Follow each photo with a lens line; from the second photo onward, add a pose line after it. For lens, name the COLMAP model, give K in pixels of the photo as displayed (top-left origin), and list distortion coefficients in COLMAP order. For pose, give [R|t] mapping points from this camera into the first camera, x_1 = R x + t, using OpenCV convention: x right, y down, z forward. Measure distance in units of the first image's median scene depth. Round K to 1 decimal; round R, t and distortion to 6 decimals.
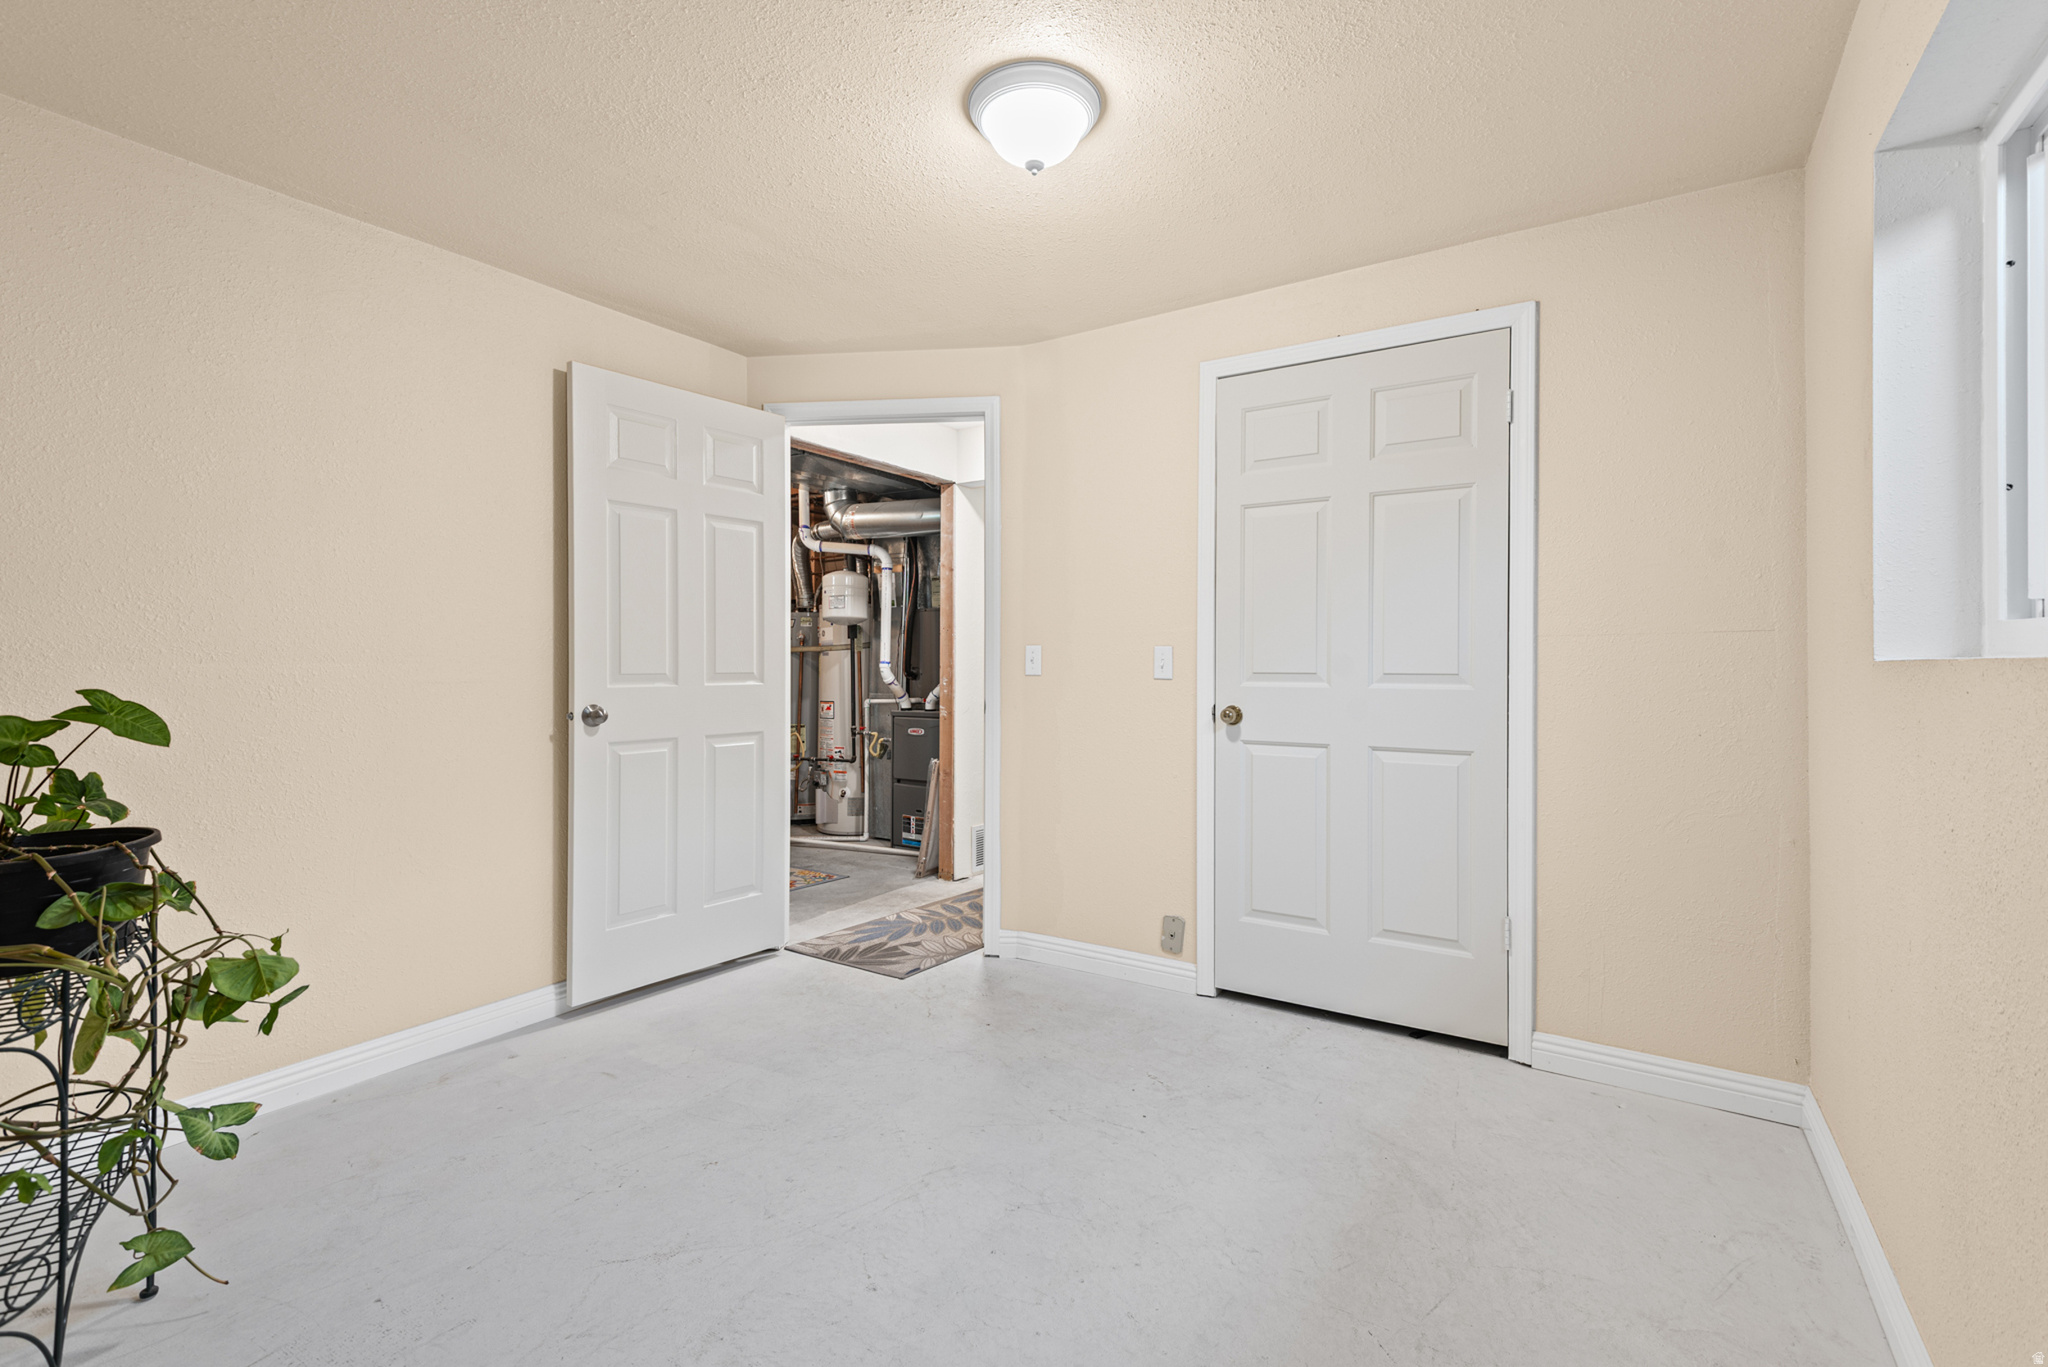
lens RADIAL K [[919.7, 0, 1027.2], [0, 919.7, 669.9], [0, 0, 1]] dist [0.000122, -0.000122]
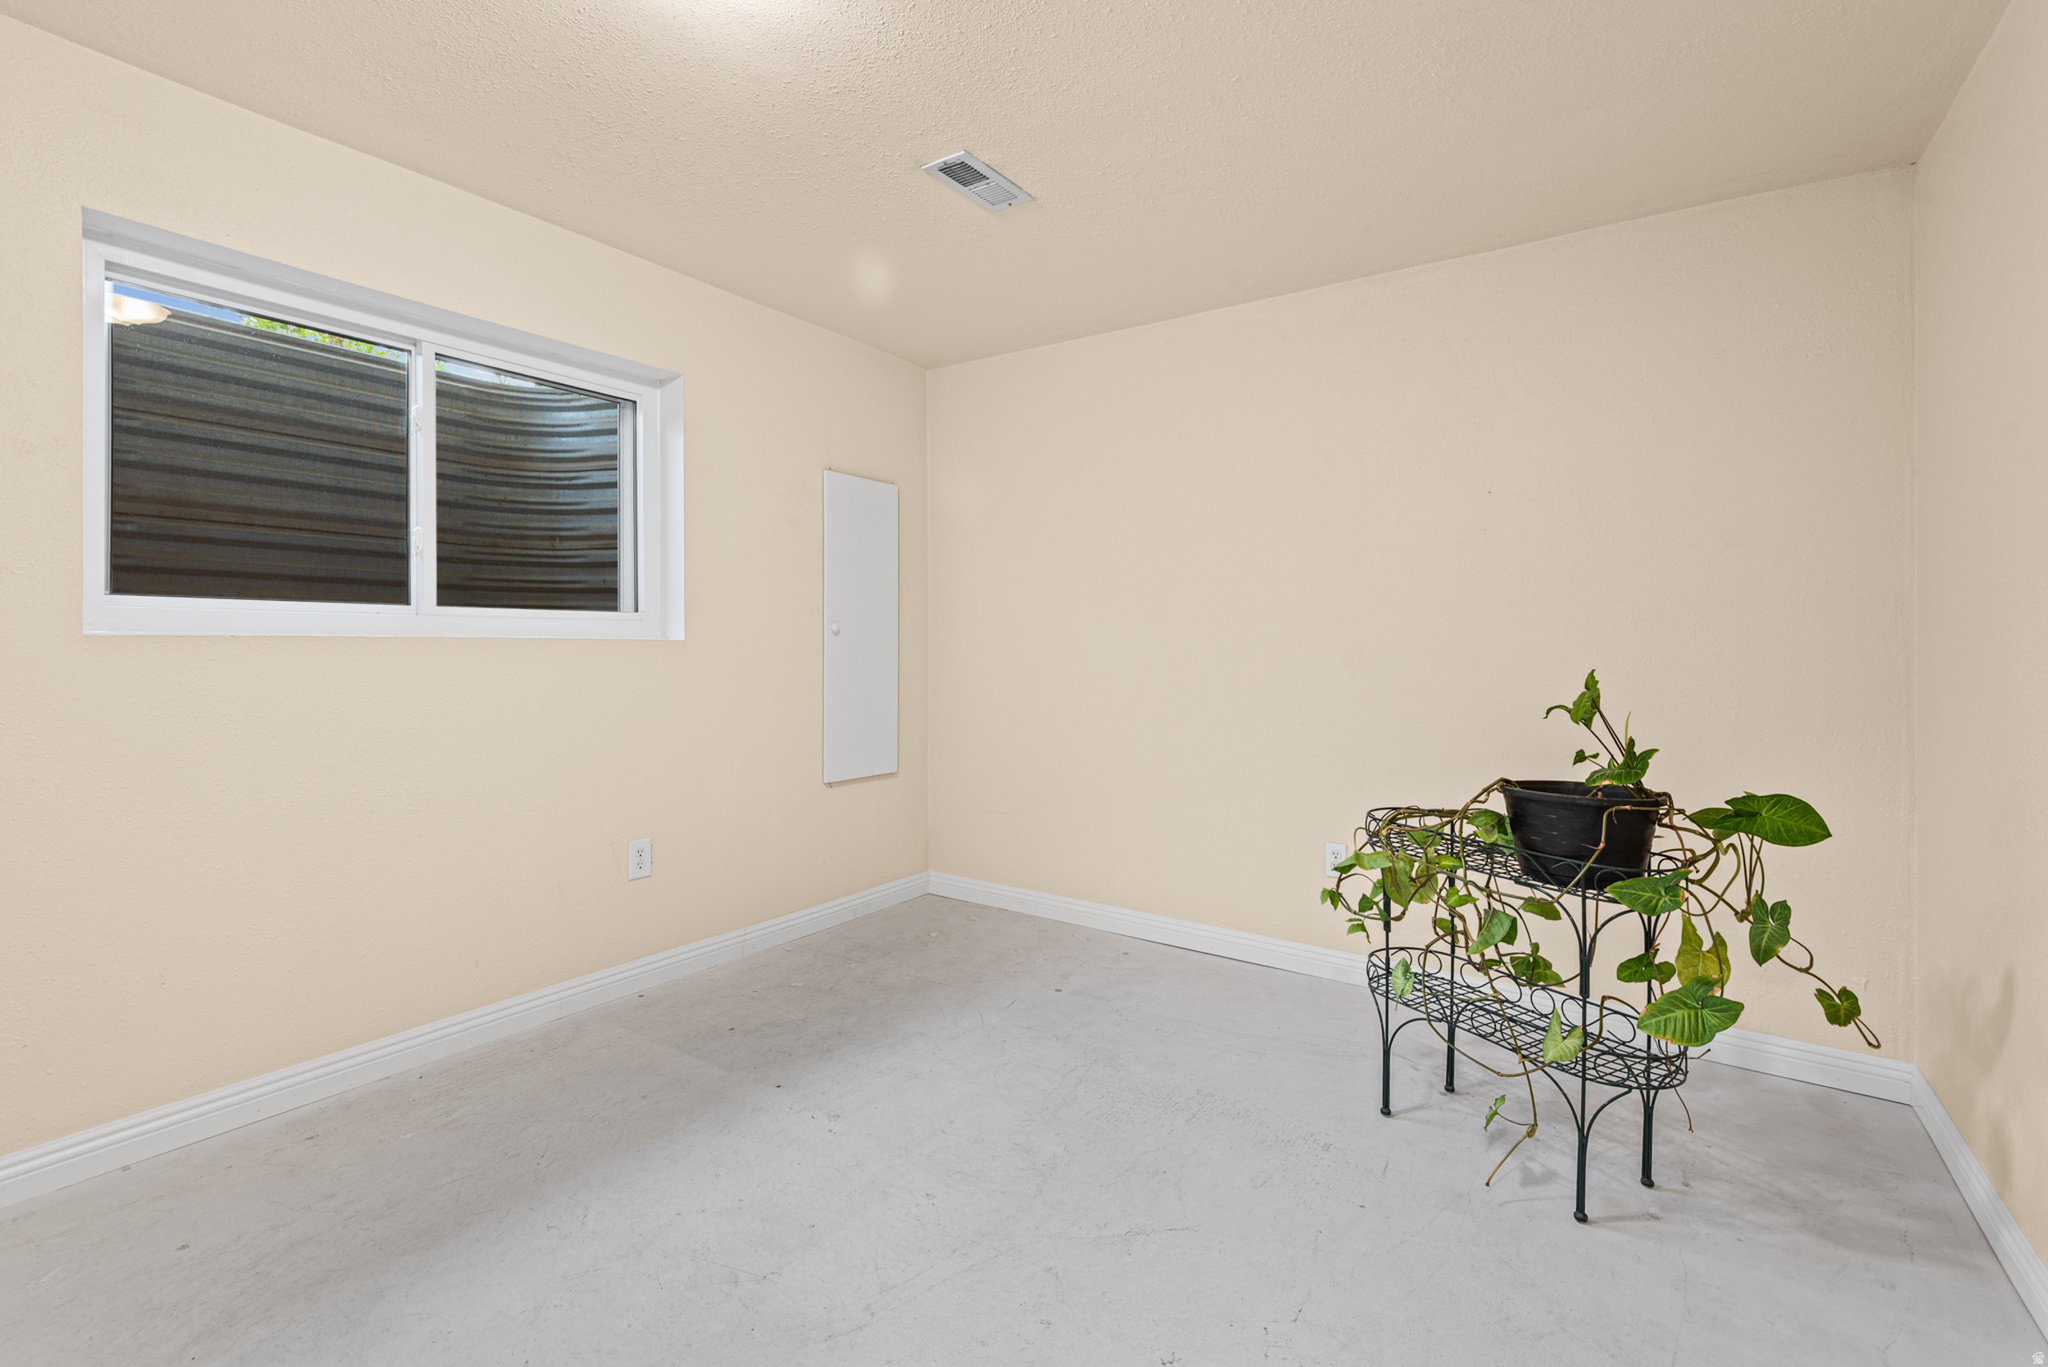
lens RADIAL K [[919.7, 0, 1024.2], [0, 919.7, 672.9], [0, 0, 1]] dist [0.000122, -0.000122]
pose [[-0.999646, -0.009176, 0.024956, -0.290105], [-0.008339, 0.999406, 0.033438, -0.007098], [-0.025248, 0.033219, -0.999129, 1.988485]]
